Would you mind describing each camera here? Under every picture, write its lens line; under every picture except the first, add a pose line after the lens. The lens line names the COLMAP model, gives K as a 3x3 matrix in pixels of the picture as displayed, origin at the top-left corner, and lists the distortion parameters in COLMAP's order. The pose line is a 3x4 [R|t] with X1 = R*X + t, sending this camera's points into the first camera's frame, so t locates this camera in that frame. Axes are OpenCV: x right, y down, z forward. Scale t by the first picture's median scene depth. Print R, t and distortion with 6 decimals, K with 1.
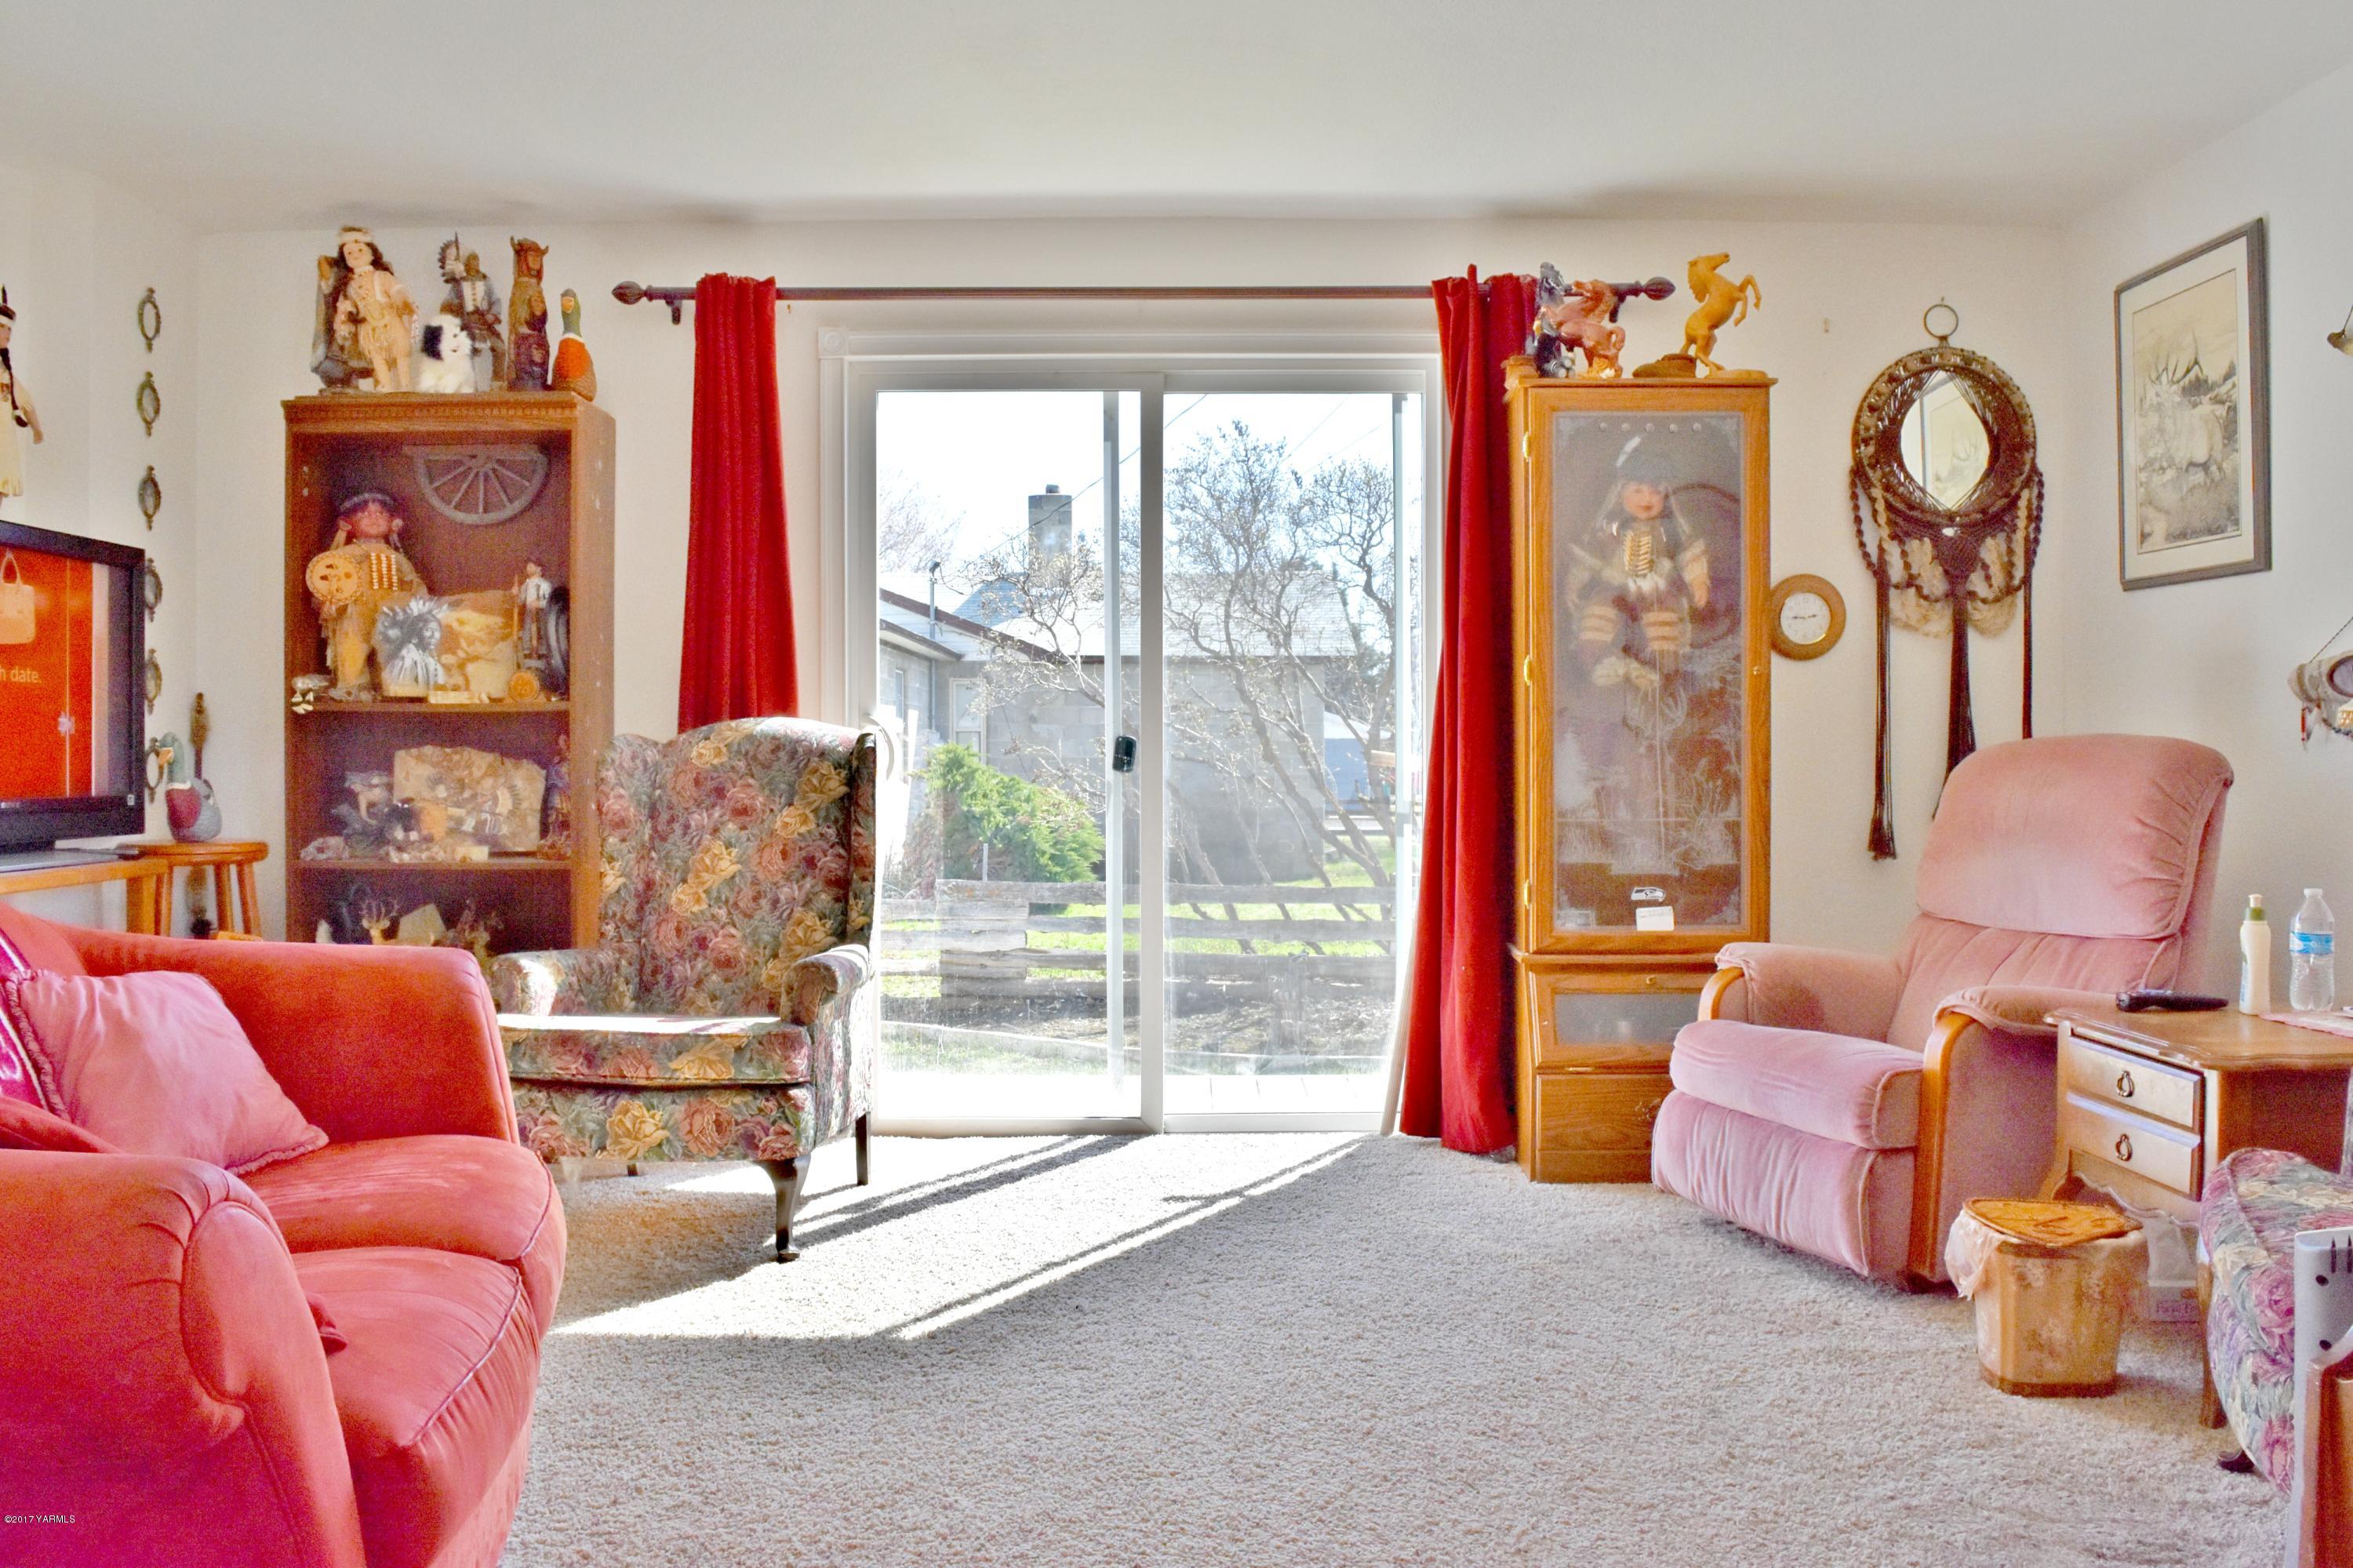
lens RADIAL K [[1805.7, 0, 1176.5], [0, 1805.7, 784.0], [0, 0, 1]] dist [-0.106770, 0.030932]
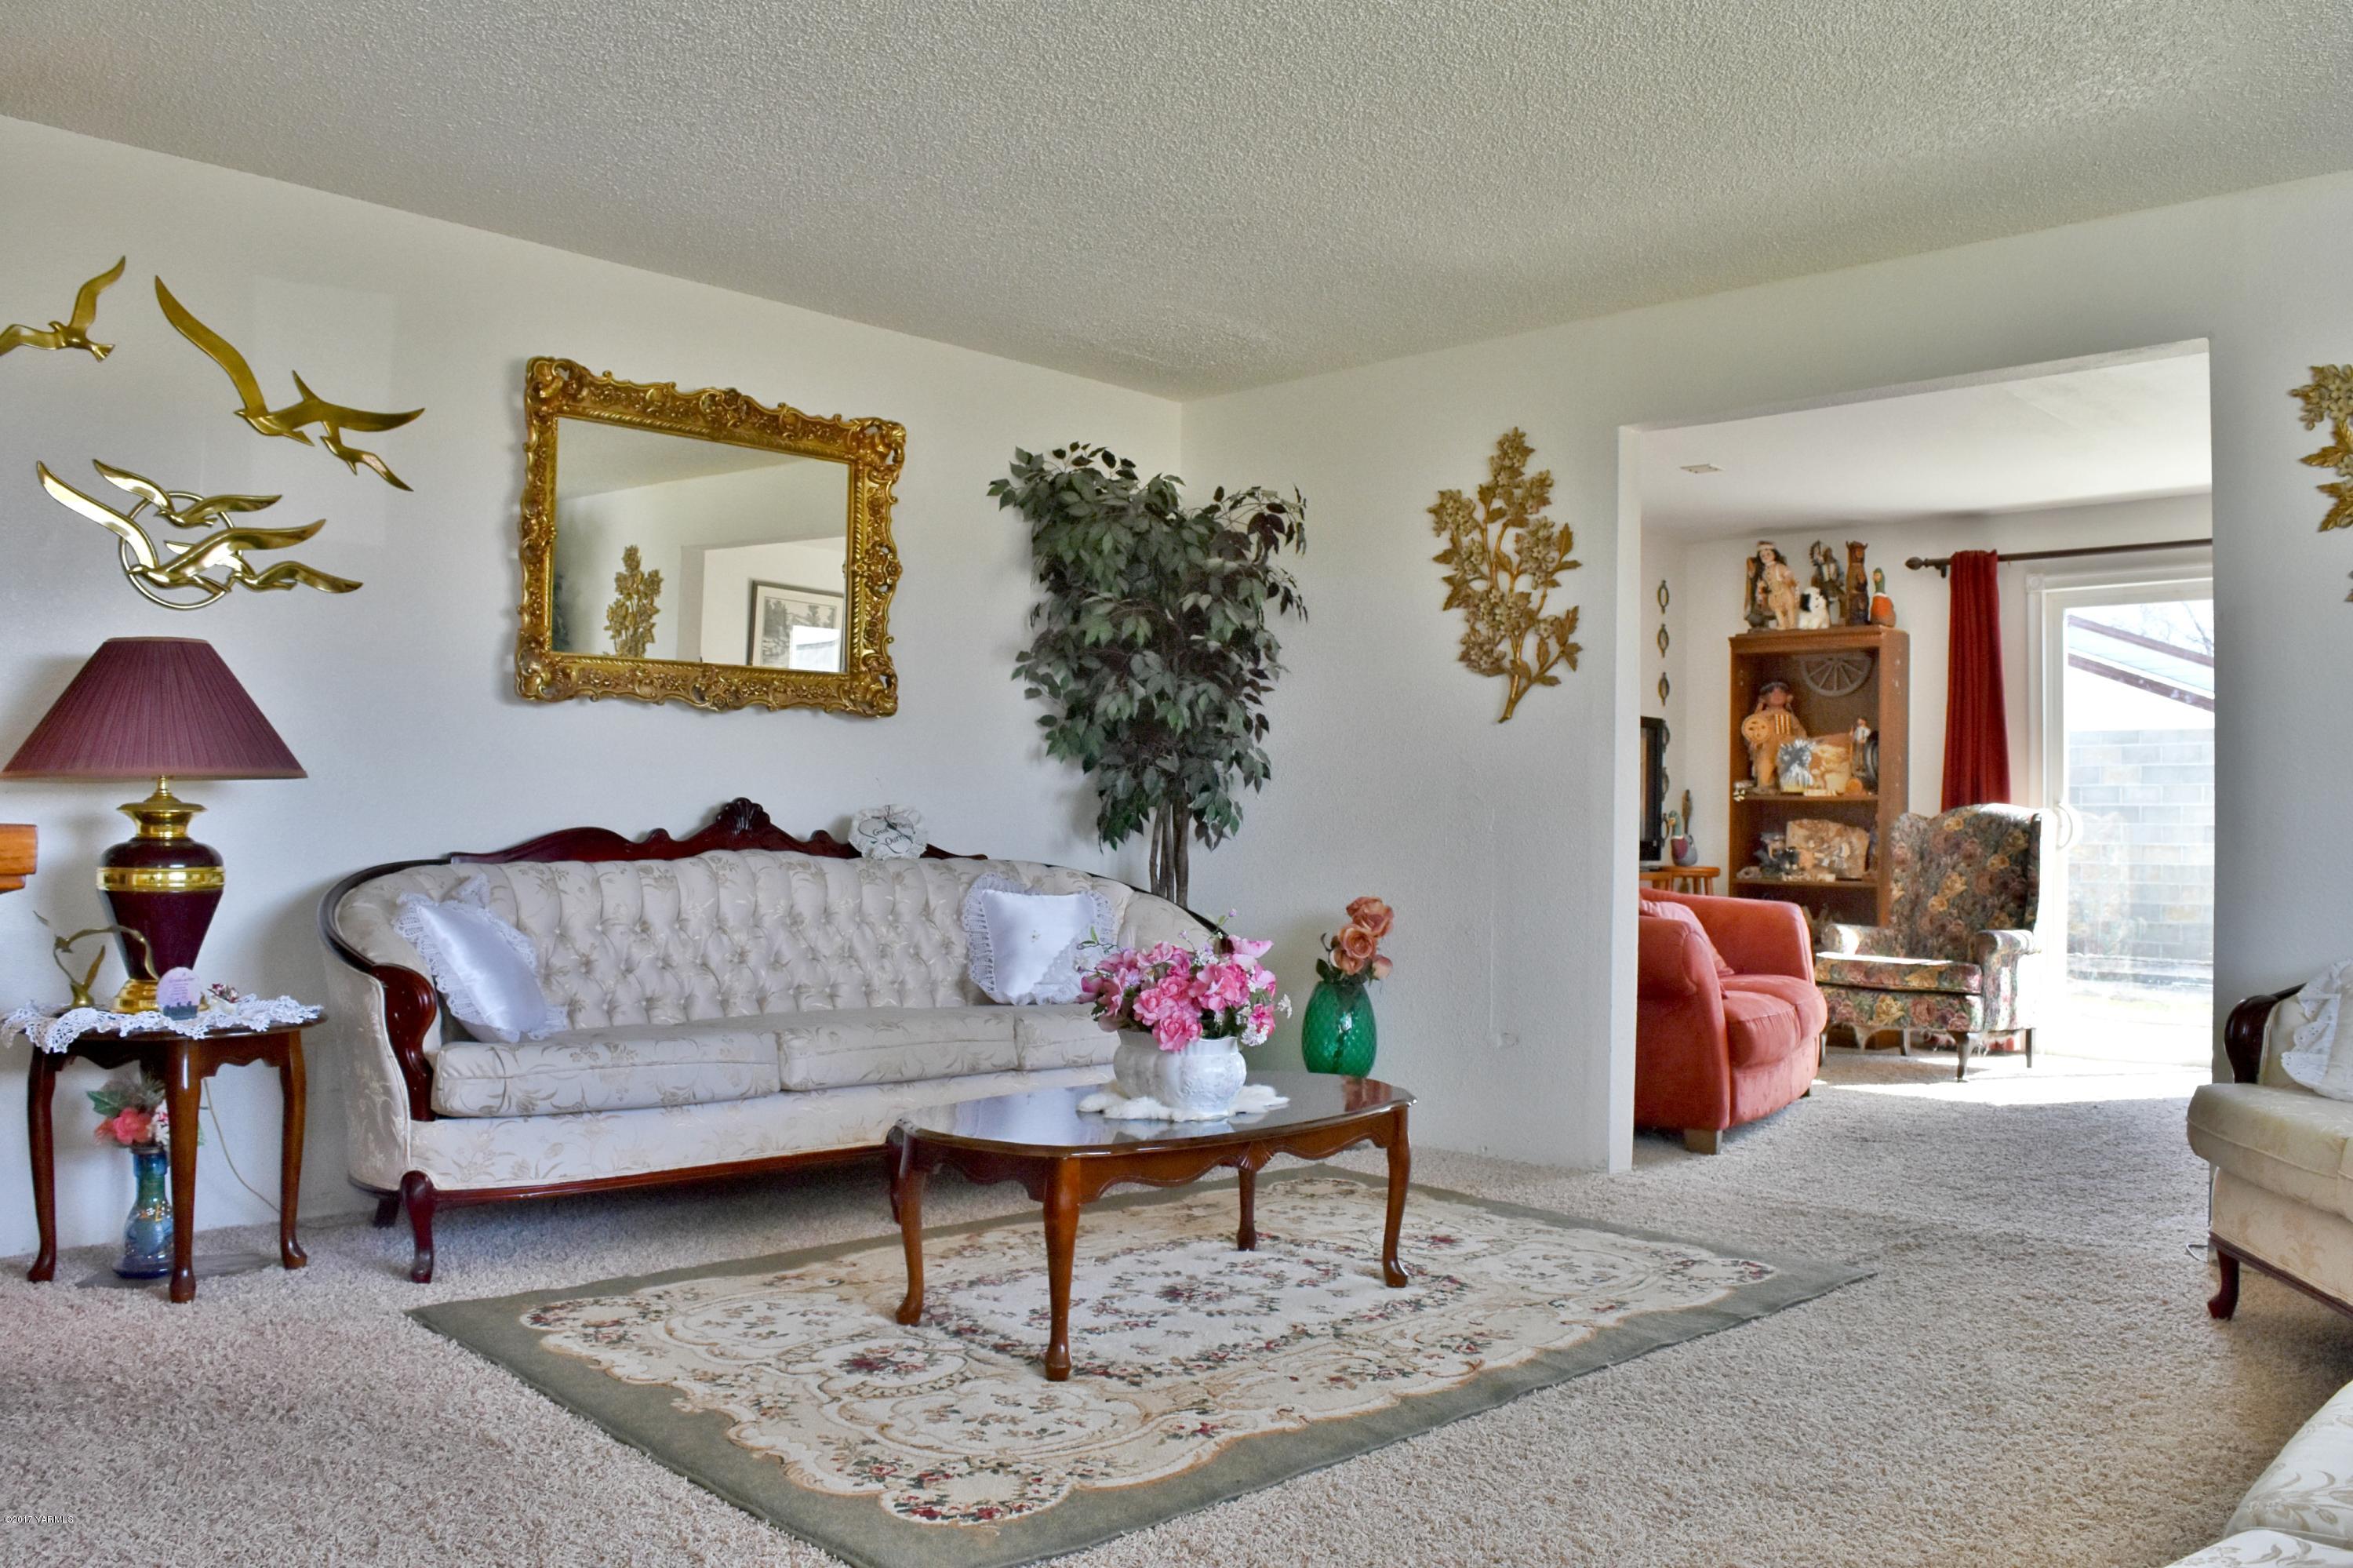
lens RADIAL K [[1928.6, 0, 1176.5], [0, 1928.6, 784.0], [0, 0, 1]] dist [-0.086521, 0.001686]
pose [[0.721488, -0.005908, -0.692402, 0.483085], [-0.028351, 0.998873, -0.038065, 0.036386], [0.691847, 0.047094, 0.720507, -0.884663]]
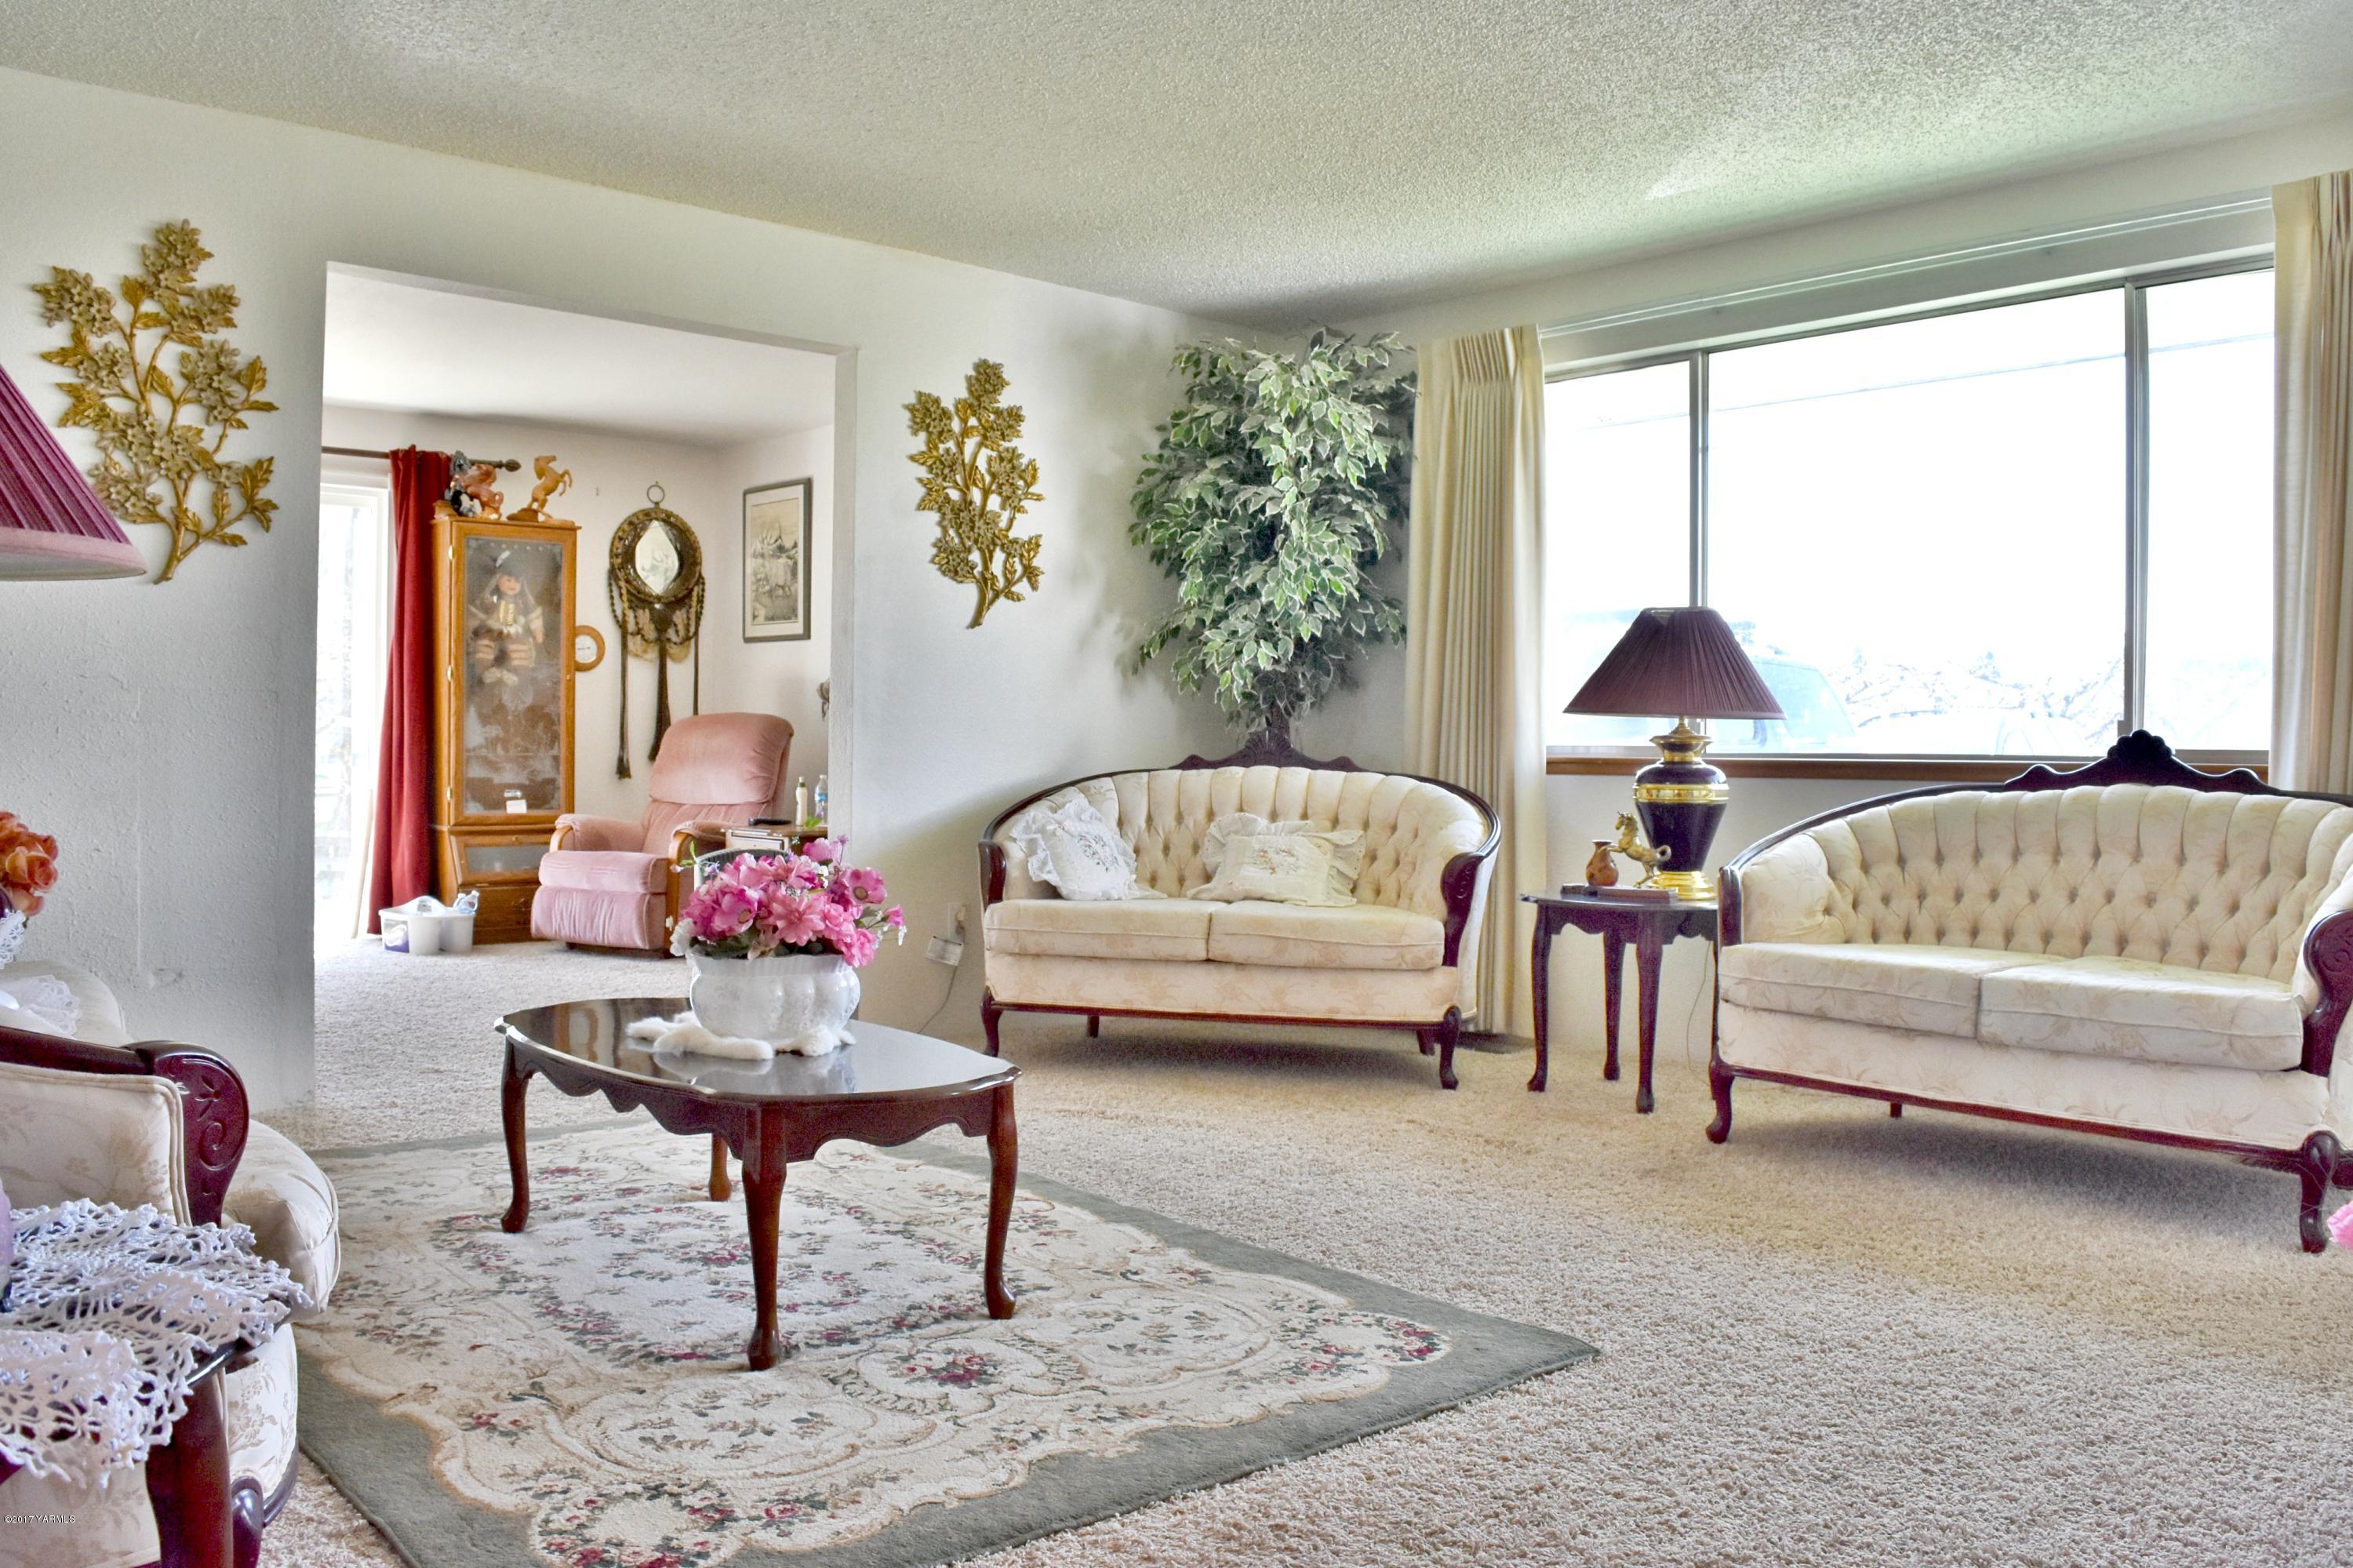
lens RADIAL K [[1805.7, 0, 1176.5], [0, 1805.7, 784.0], [0, 0, 1]] dist [-0.106770, 0.030932]
pose [[0.729994, -0.003831, 0.683442, -0.514762], [0.000363, 0.999986, 0.005218, 0.042032], [-0.683453, -0.003561, 0.729986, -0.858976]]
